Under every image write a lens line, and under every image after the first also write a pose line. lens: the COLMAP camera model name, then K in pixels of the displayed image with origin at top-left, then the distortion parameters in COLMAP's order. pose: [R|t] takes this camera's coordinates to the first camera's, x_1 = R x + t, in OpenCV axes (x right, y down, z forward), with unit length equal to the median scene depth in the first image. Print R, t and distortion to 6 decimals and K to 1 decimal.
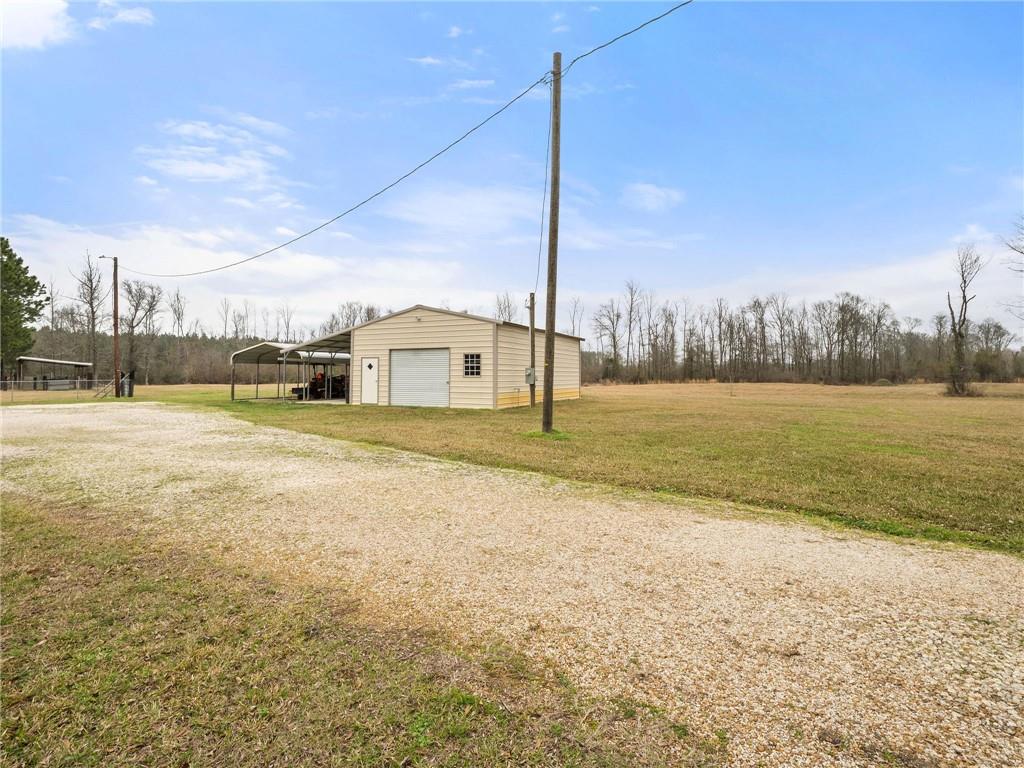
lens RADIAL K [[507.7, 0, 512.0], [0, 507.7, 384.0], [0, 0, 1]] dist [-0.001490, 0.000149]
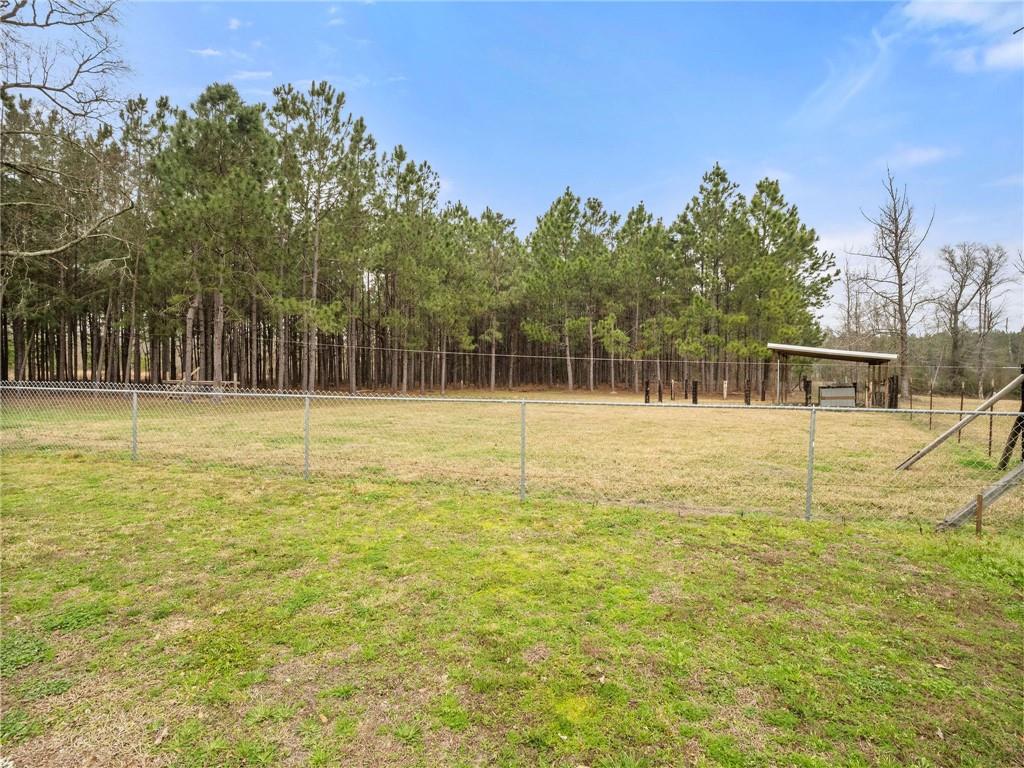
lens RADIAL K [[507.7, 0, 512.0], [0, 507.7, 384.0], [0, 0, 1]] dist [-0.001490, 0.000149]
pose [[0.223390, -0.014957, -0.974614, -0.329266], [-0.009492, 0.999801, -0.017519, 0.003407], [0.974683, 0.013165, 0.223203, 0.400998]]
